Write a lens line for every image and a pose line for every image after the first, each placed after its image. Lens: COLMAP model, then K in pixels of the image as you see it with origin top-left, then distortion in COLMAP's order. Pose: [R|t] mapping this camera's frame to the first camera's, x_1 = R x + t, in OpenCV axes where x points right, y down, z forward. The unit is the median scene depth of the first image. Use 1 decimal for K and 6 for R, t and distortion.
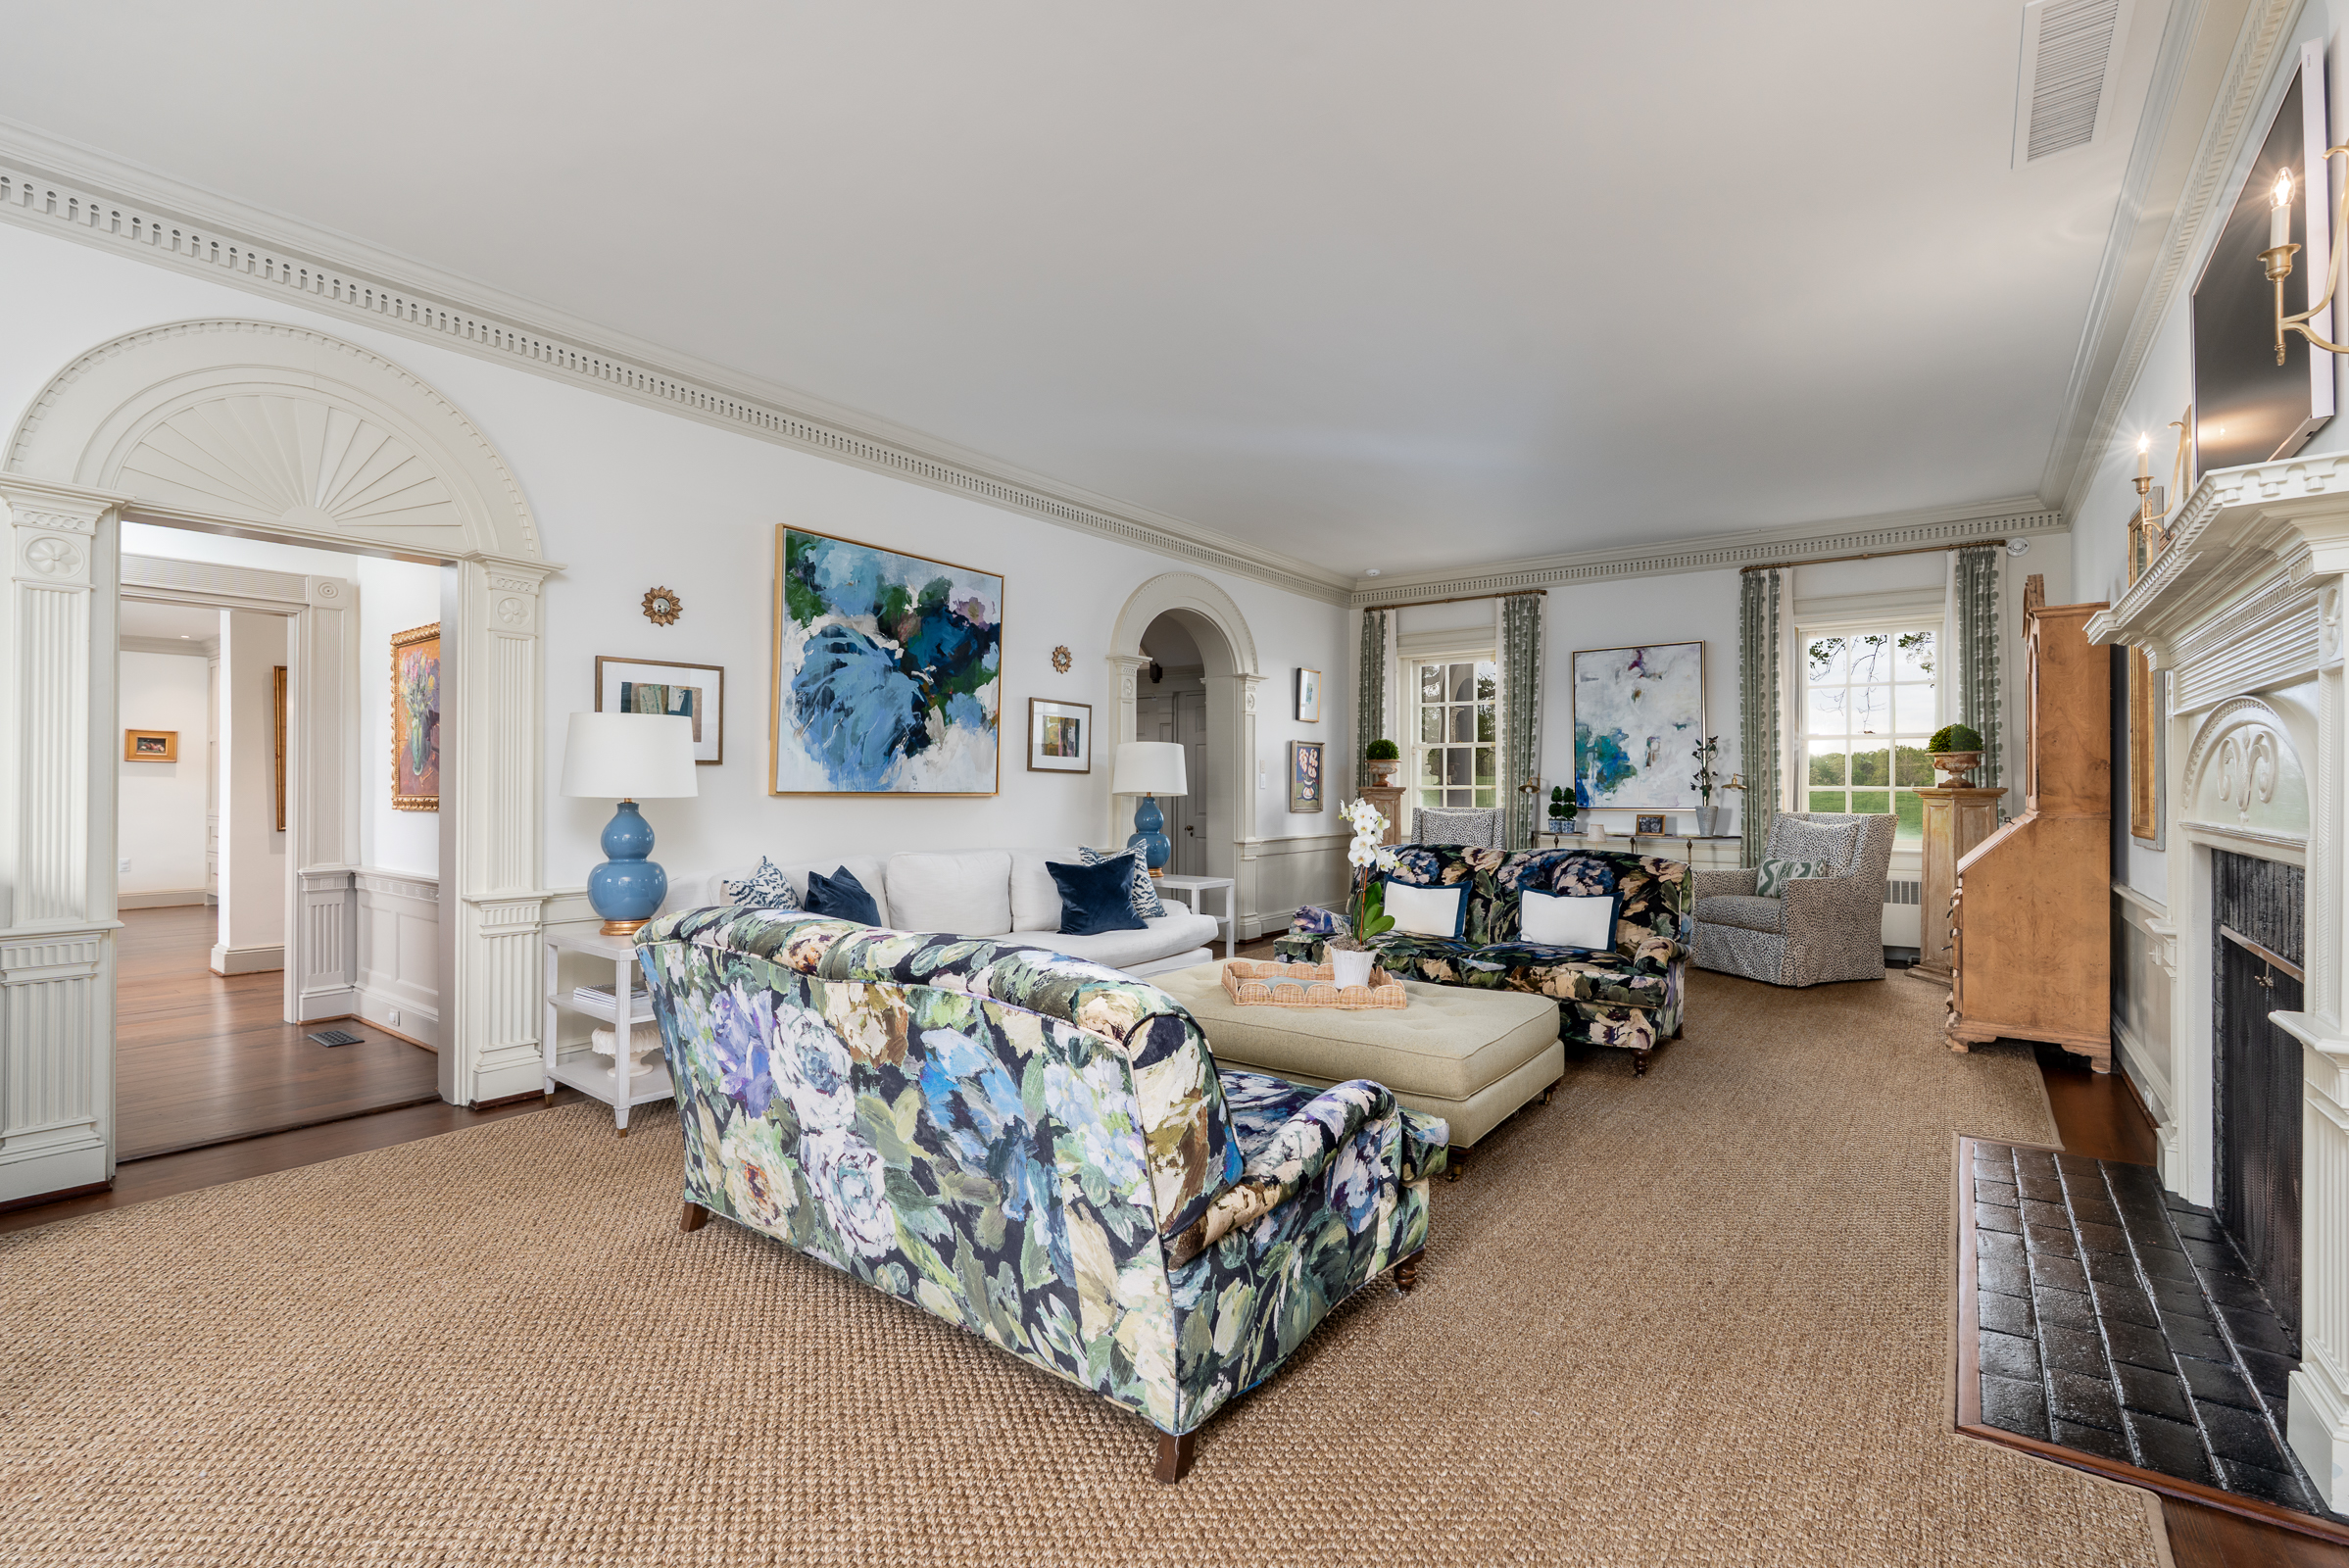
lens RADIAL K [[1070.2, 0, 1175.9], [0, 1070.2, 781.5], [0, 0, 1]] dist [0.000778, 0.000009]
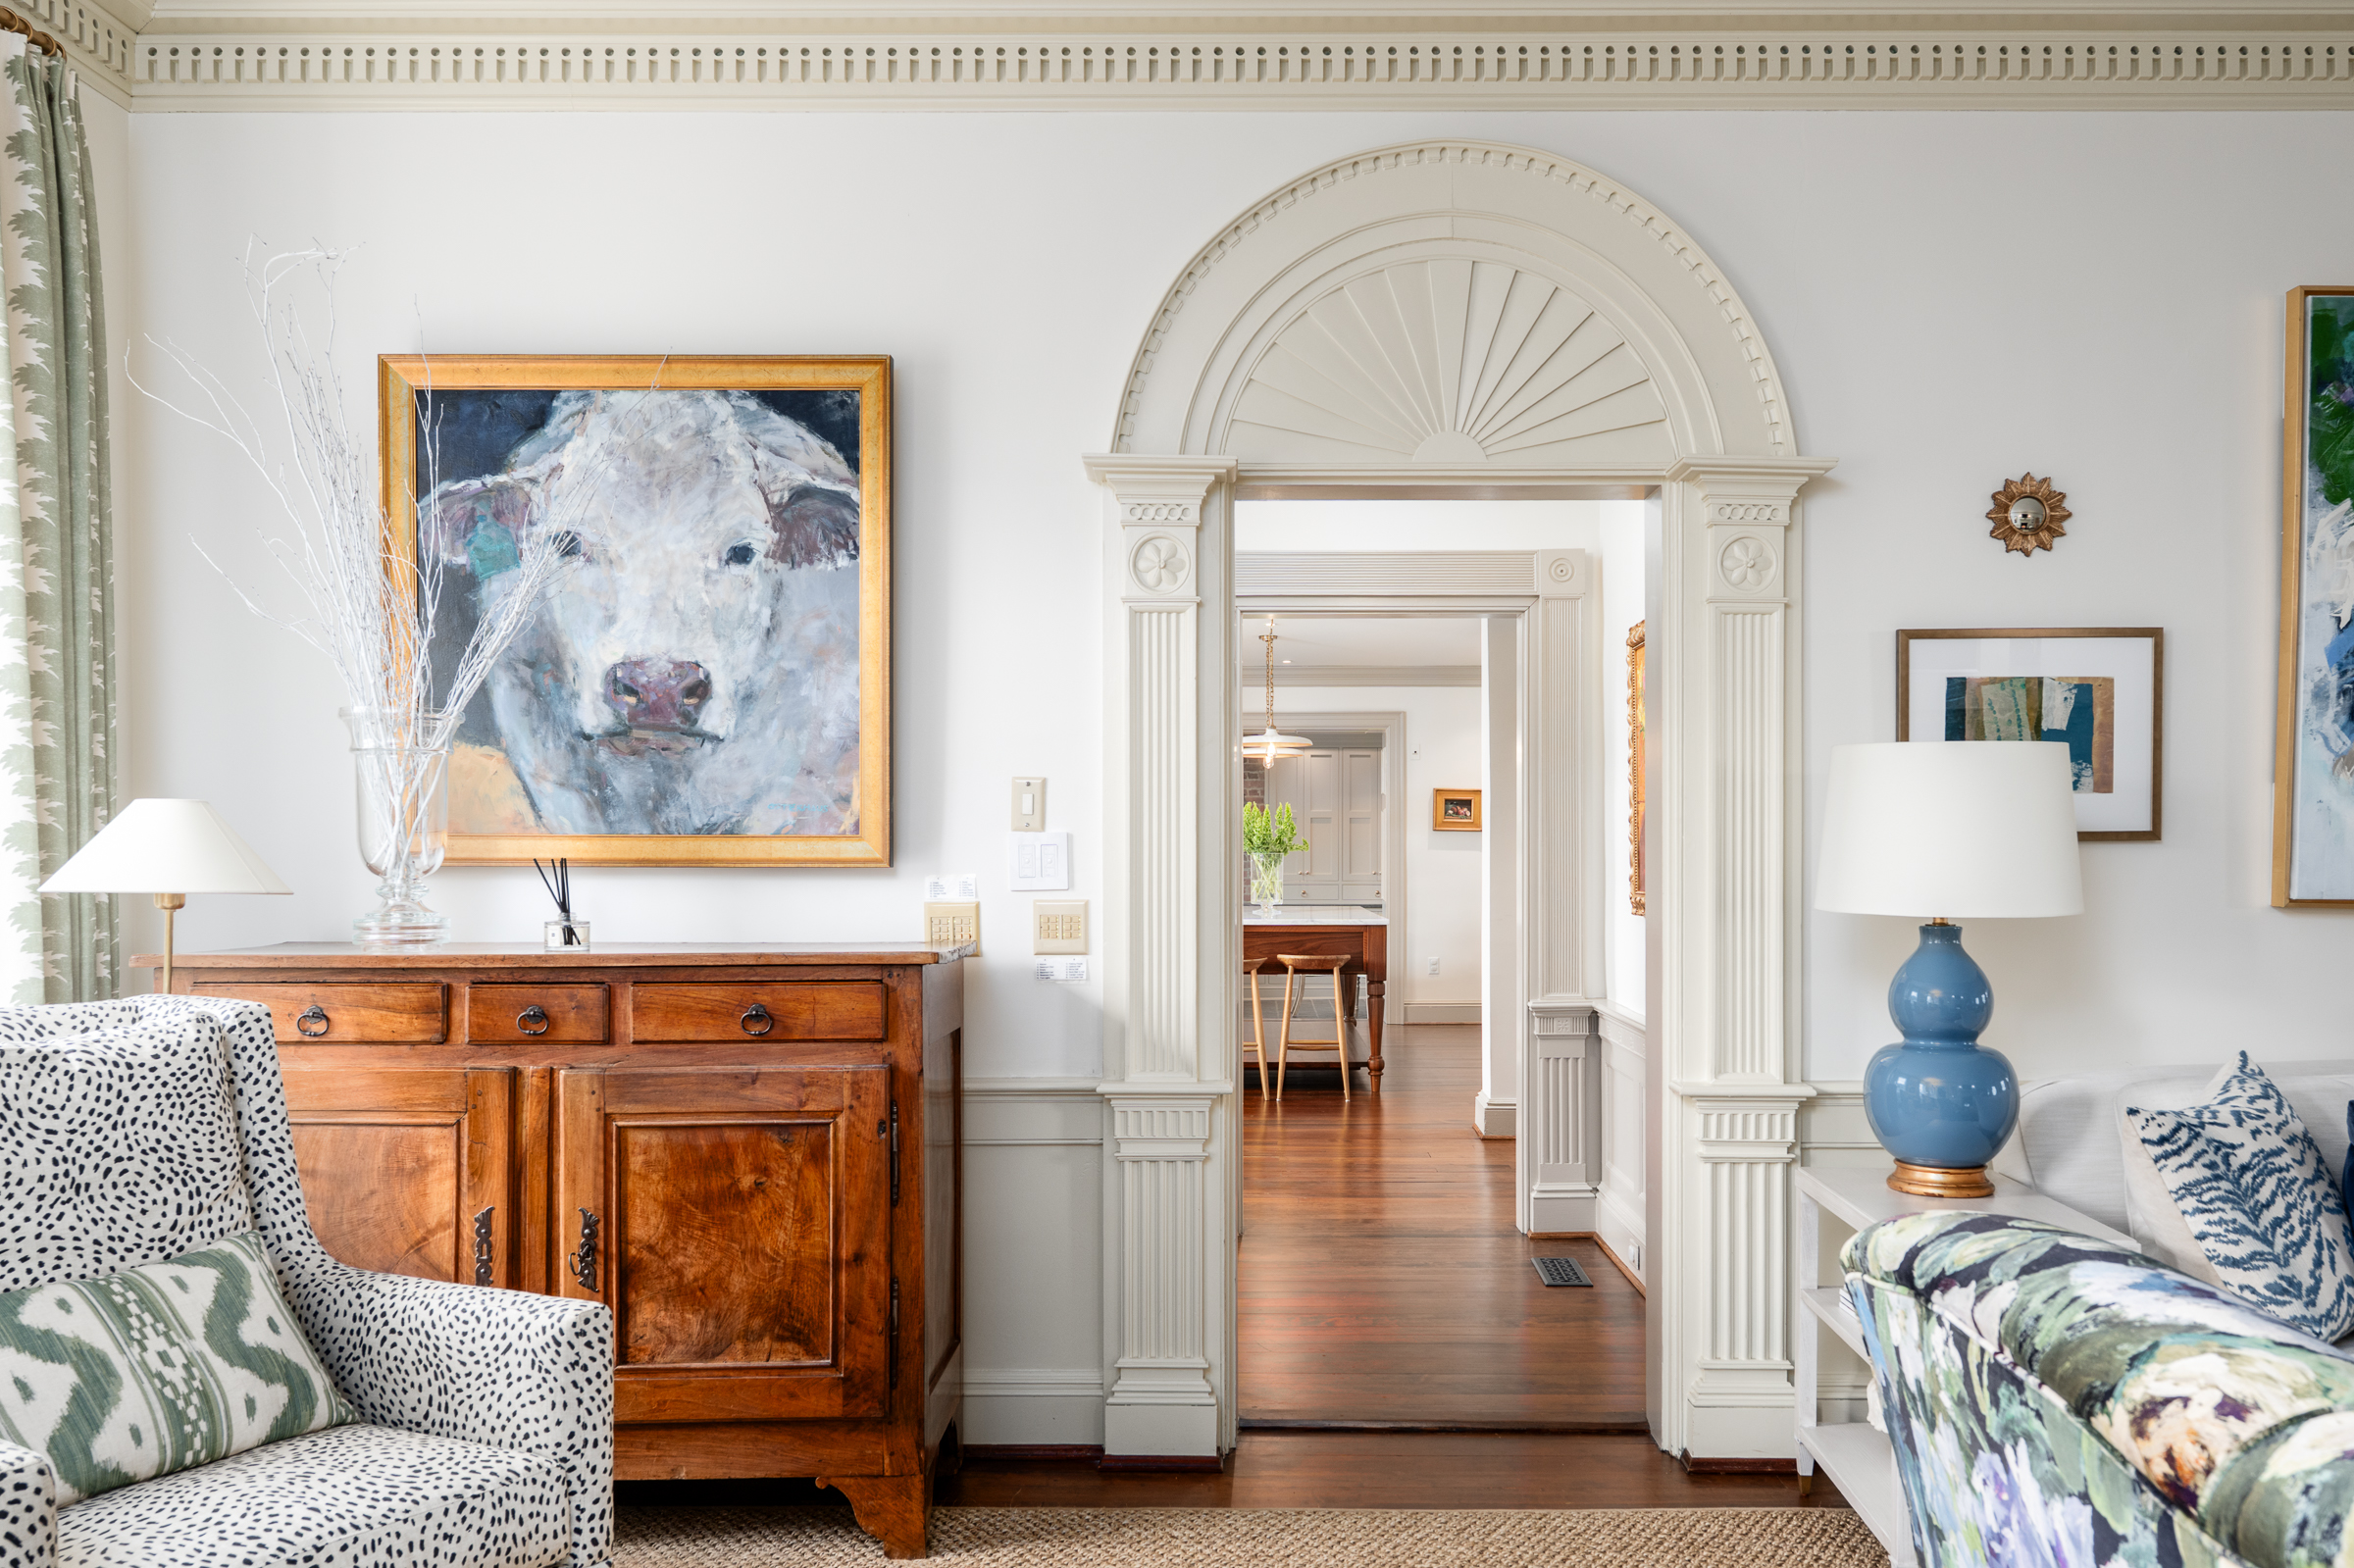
lens RADIAL K [[1857.0, 0, 1208.8], [0, 1857.0, 862.1], [0, 0, 1]] dist [-0.007011, 0.009299]
pose [[0.596632, 0.002333, -0.802511, -0.032378], [0.004533, 0.999970, 0.006277, -0.015675], [0.802502, -0.007383, 0.596604, 0.230261]]
